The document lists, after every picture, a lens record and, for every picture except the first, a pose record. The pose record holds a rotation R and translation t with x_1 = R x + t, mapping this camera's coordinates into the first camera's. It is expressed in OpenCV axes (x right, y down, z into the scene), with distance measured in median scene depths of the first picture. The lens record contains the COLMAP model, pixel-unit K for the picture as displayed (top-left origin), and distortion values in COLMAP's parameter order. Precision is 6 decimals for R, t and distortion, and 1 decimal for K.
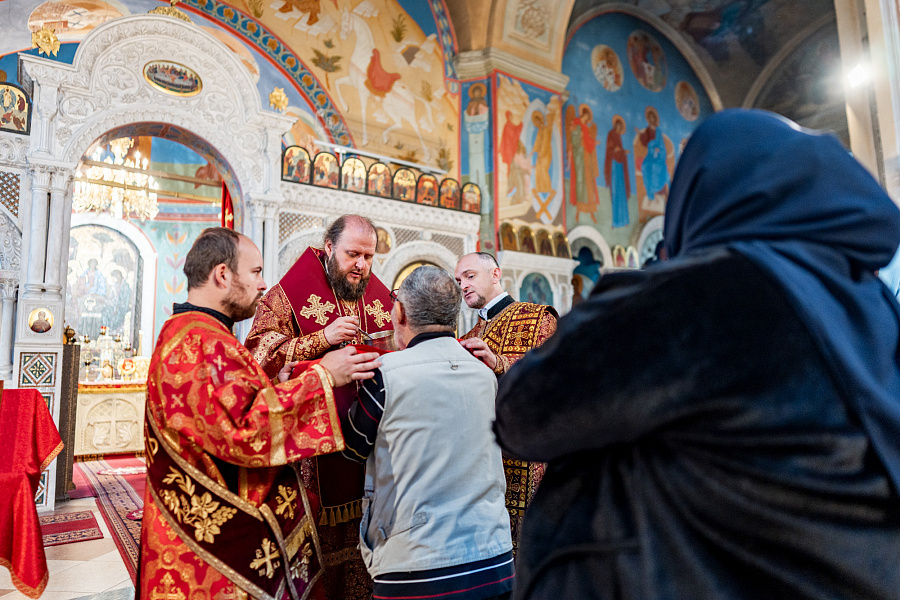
lens RADIAL K [[603.0, 0, 456.0], [0, 603.0, 300.2], [0, 0, 1]] dist [0.003572, 0.001191]
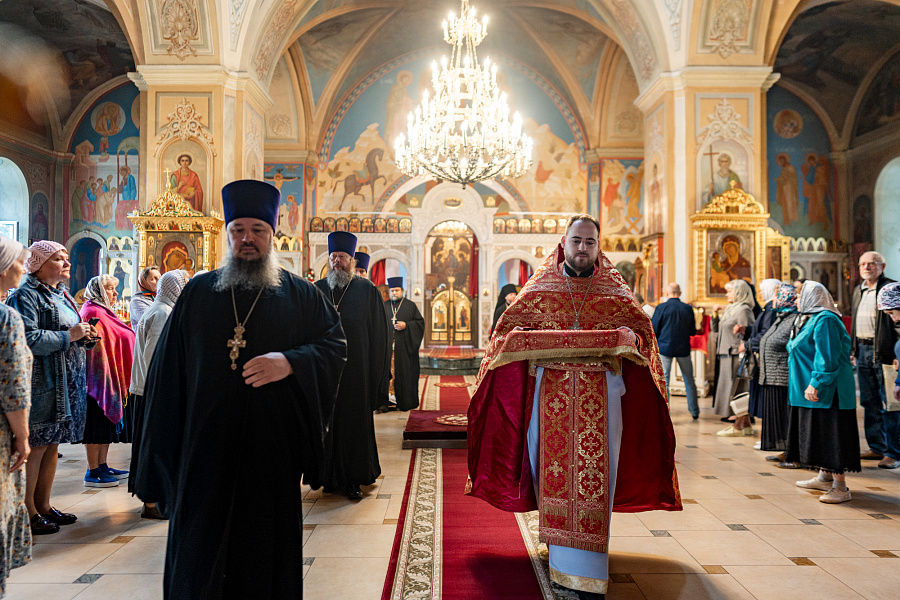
lens RADIAL K [[652.8, 0, 443.2], [0, 652.8, 302.5], [0, 0, 1]] dist [0.004760, 0.005671]
pose [[0.809609, 0.014200, -0.586798, 0.994279], [0.051216, 0.994186, 0.094721, -0.158497], [0.584731, -0.106740, 0.804174, -1.165898]]
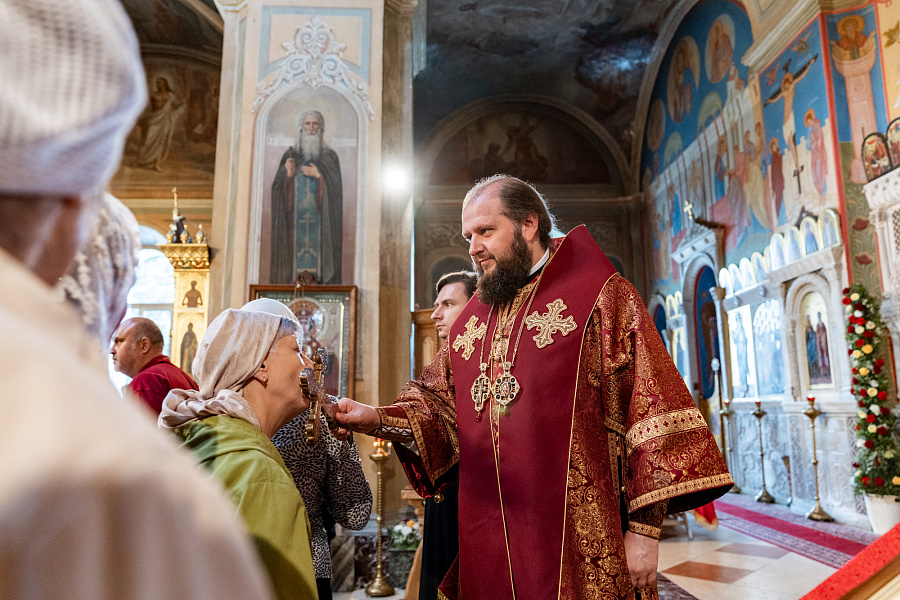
lens RADIAL K [[656.5, 0, 449.5], [0, 656.5, 294.4], [0, 0, 1]] dist [-0.005099, -0.003235]
pose [[-0.559712, -0.118421, -0.820183, 0.161853], [0.118692, 0.968076, -0.220772, 0.042973], [0.820143, -0.220918, -0.527788, 0.460910]]
